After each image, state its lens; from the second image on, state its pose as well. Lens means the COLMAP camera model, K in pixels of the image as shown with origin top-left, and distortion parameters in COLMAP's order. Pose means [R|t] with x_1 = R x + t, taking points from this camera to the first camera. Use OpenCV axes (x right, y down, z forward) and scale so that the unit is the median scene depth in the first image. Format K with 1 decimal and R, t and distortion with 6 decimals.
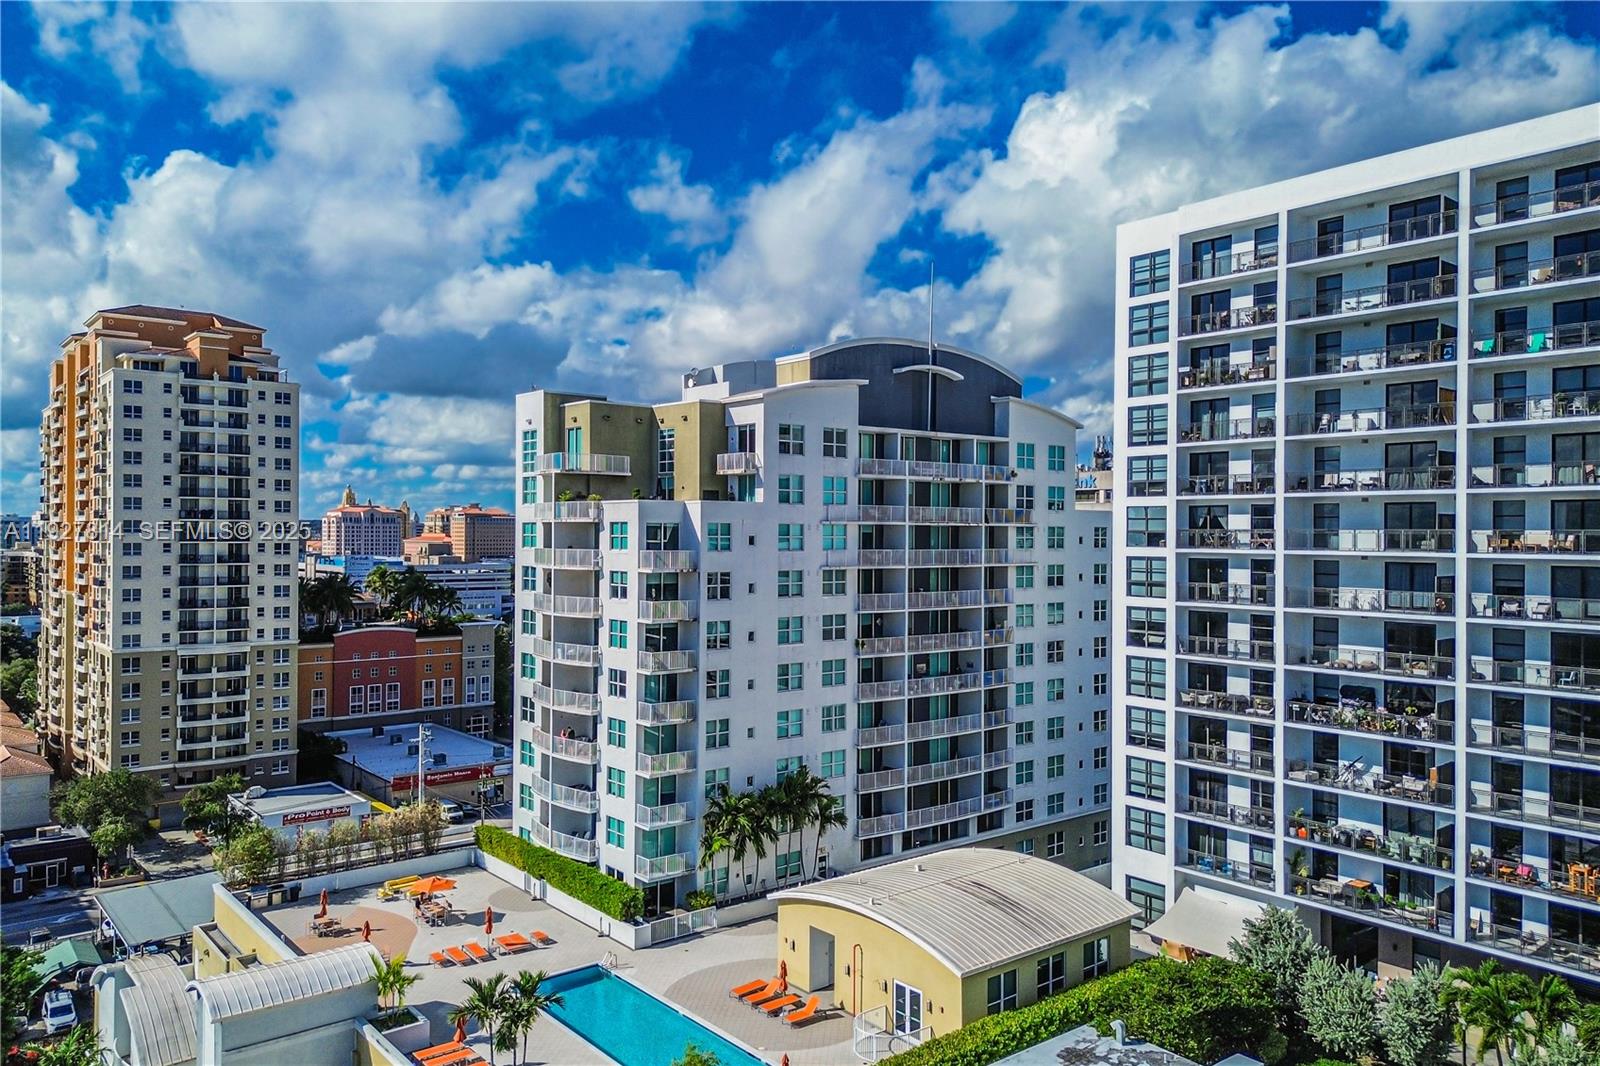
lens RADIAL K [[1149.5, 0, 799.0], [0, 1149.5, 542.8], [0, 0, 1]] dist [0.032531, -0.007983]
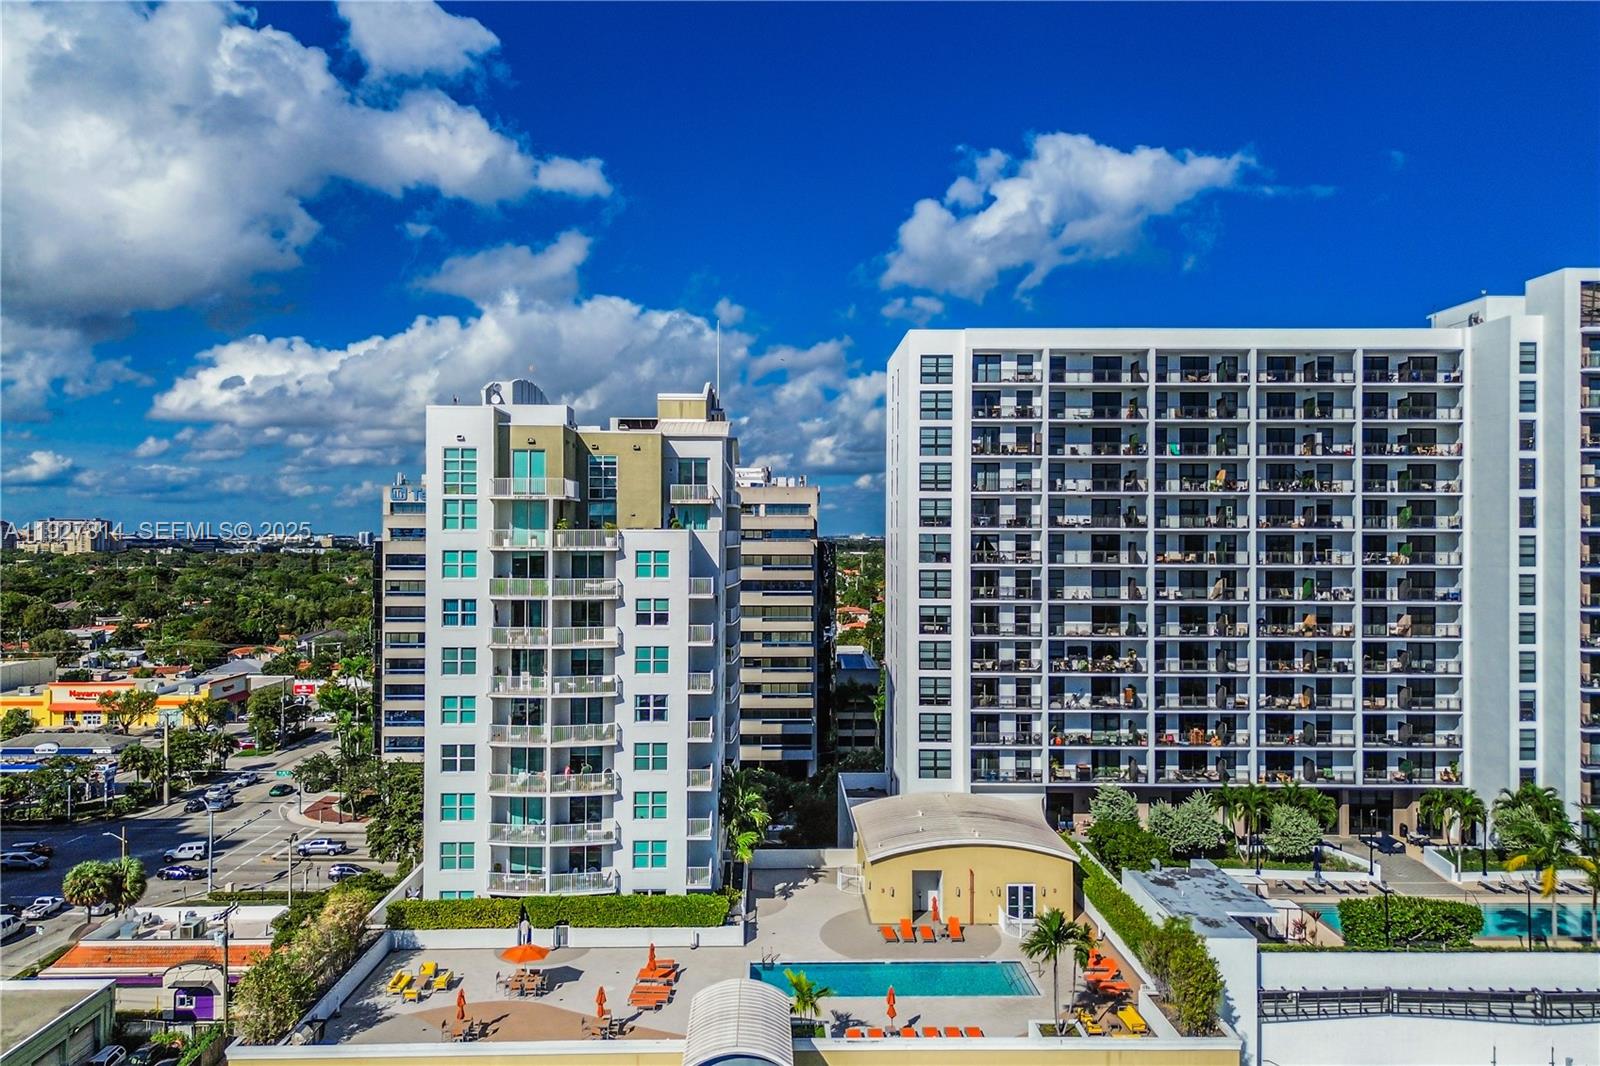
lens RADIAL K [[1128.3, 0, 800.0], [0, 1128.3, 533.0], [0, 0, 1]] dist [0.028096, -0.004383]
pose [[0.614136, -0.003696, 0.789191, -0.954211], [0.005220, 0.999986, 0.000621, -0.037044], [-0.789183, 0.003738, 0.614147, 0.304287]]
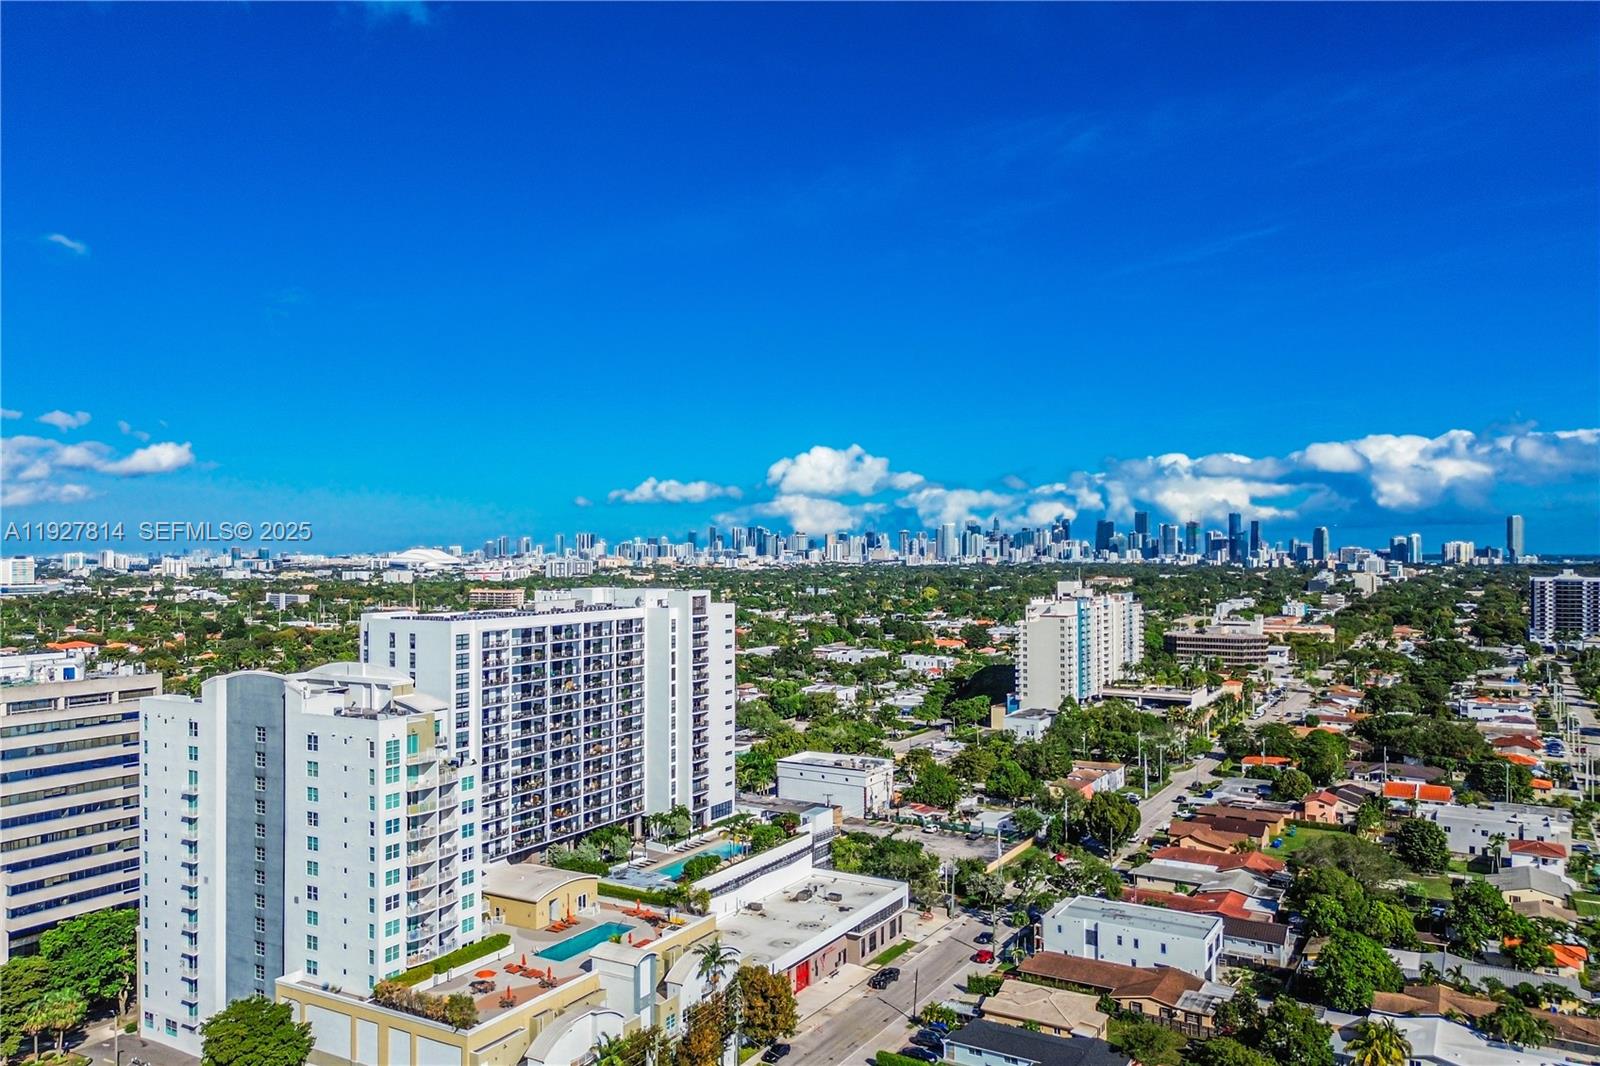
lens RADIAL K [[1128.3, 0, 800.0], [0, 1128.3, 533.0], [0, 0, 1]] dist [0.028096, -0.004383]
pose [[-0.345100, 0.013464, 0.938469, -2.537217], [0.009659, 0.999895, -0.010793, -0.477257], [-0.938516, 0.005340, -0.345194, 1.249339]]
